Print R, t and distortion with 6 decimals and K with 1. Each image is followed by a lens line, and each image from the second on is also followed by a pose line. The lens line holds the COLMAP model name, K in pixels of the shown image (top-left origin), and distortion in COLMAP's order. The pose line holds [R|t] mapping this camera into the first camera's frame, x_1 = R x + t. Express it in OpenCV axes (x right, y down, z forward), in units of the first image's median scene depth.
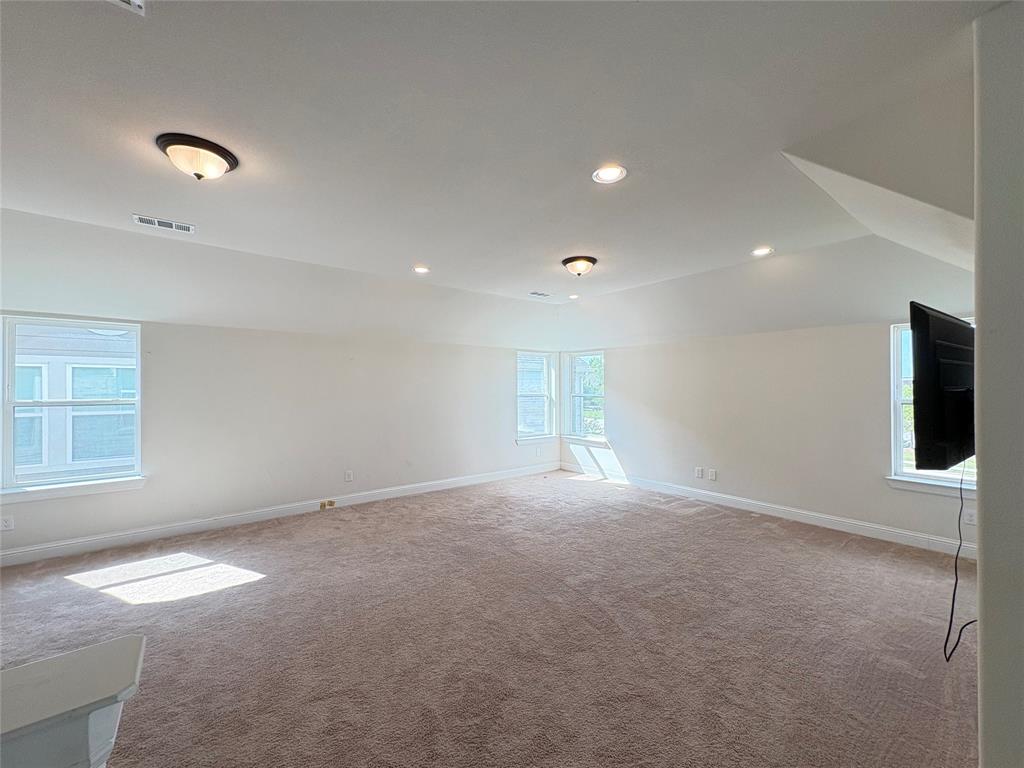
lens RADIAL K [[407.3, 0, 511.0], [0, 407.3, 382.8], [0, 0, 1]] dist [0.001254, -0.000391]
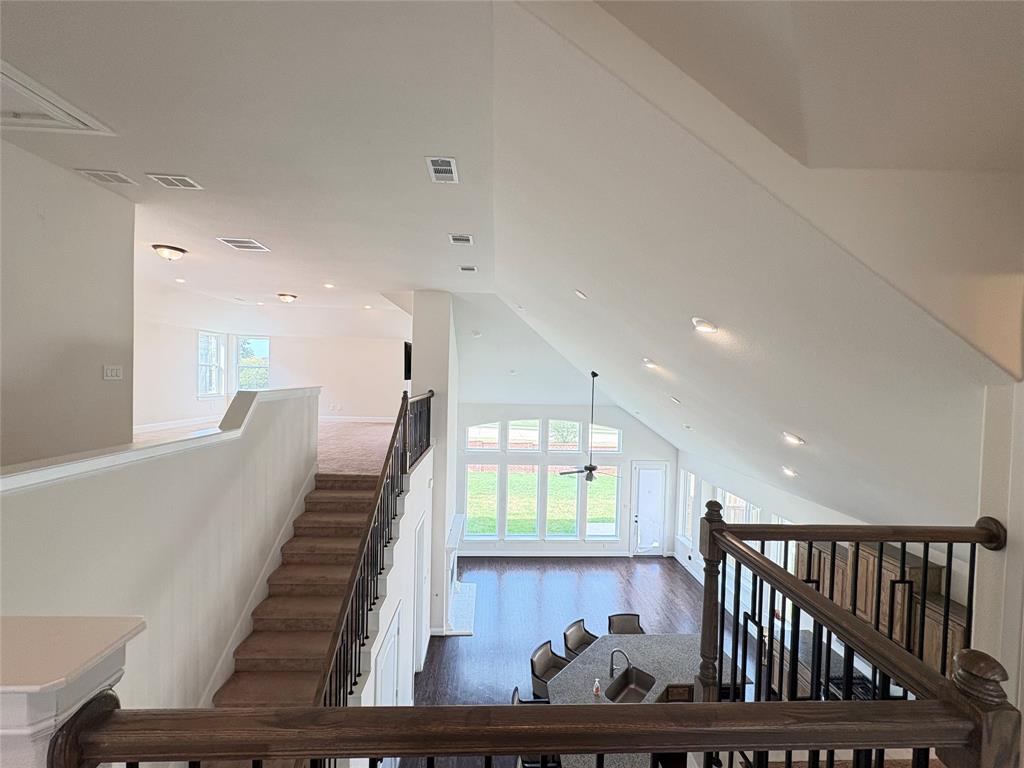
lens RADIAL K [[407.3, 0, 516.1], [0, 407.3, 381.9], [0, 0, 1]] dist [0.001254, -0.000391]
pose [[0.579576, 0.001497, 0.814917, -0.440080], [-0.028623, 0.999419, 0.018521, 0.032012], [-0.814415, -0.034060, 0.579282, -0.599298]]
